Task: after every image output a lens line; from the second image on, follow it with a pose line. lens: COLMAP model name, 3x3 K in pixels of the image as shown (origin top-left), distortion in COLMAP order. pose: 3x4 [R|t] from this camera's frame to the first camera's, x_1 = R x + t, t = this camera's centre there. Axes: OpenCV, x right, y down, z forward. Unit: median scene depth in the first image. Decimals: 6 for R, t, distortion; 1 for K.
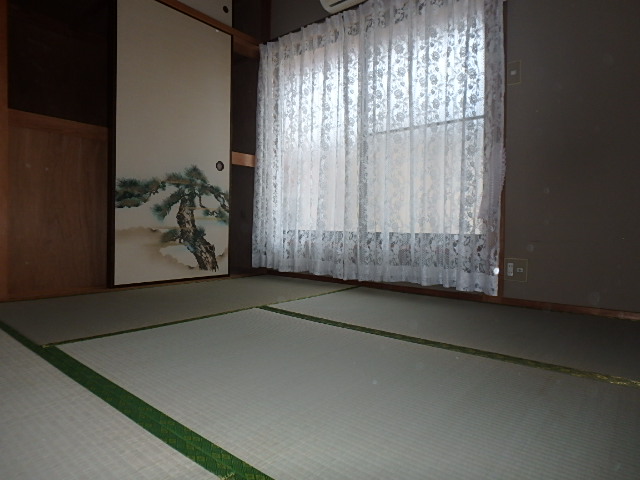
lens RADIAL K [[401.4, 0, 320.5], [0, 401.4, 237.0], [0, 0, 1]] dist [-0.018188, 0.000985]
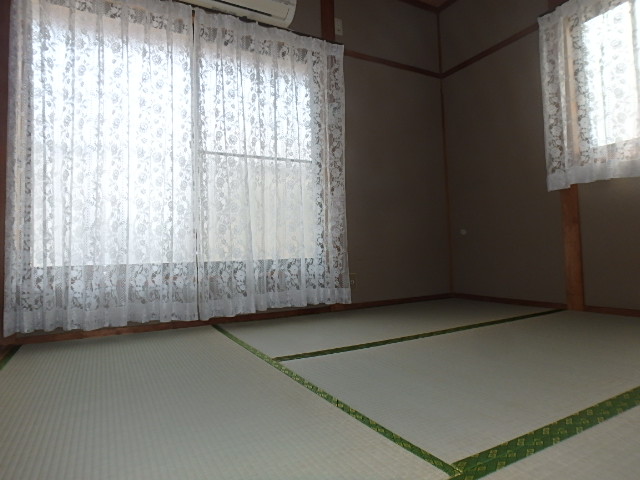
lens RADIAL K [[401.4, 0, 323.1], [0, 401.4, 235.8], [0, 0, 1]] dist [-0.018188, 0.000985]
pose [[0.368055, 0.030140, 0.929316, -0.606684], [0.066387, 0.996072, -0.058597, -0.001678], [-0.927431, 0.083261, 0.364608, 0.455178]]
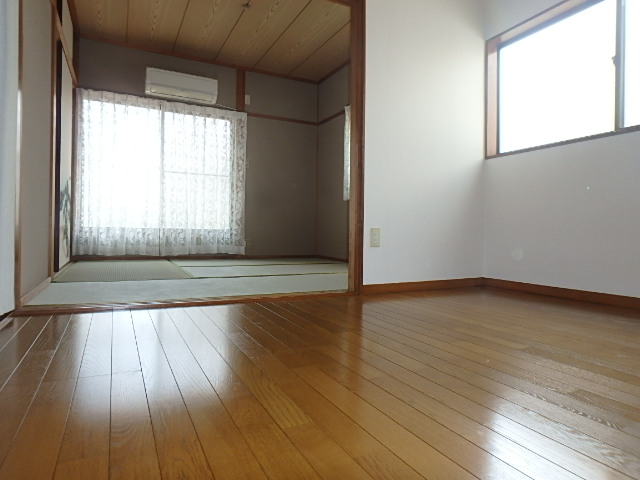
lens RADIAL K [[401.4, 0, 320.1], [0, 401.4, 239.1], [0, 0, 1]] dist [-0.018188, 0.000985]
pose [[0.408966, -0.020055, 0.912329, -1.200777], [0.009961, 0.999797, 0.017512, 0.010024], [-0.912495, 0.001926, 0.409083, -0.309769]]
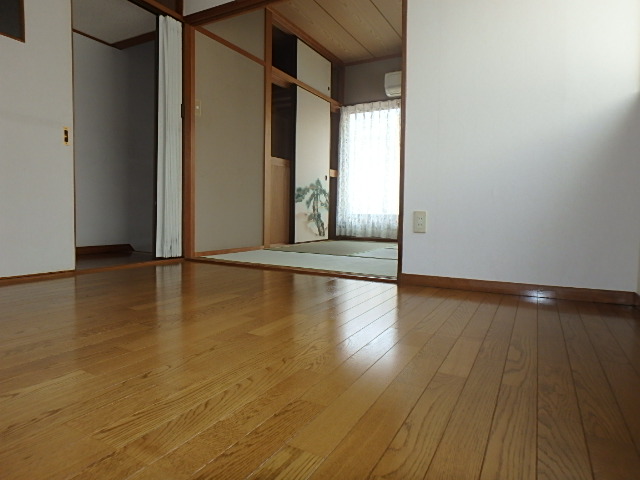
lens RADIAL K [[401.4, 0, 323.1], [0, 401.4, 243.8], [0, 0, 1]] dist [-0.018188, 0.000985]
pose [[0.983407, -0.020631, 0.180233, -0.635060], [0.011371, 0.998569, 0.052263, 0.023186], [-0.181054, -0.049346, 0.982234, -0.818246]]
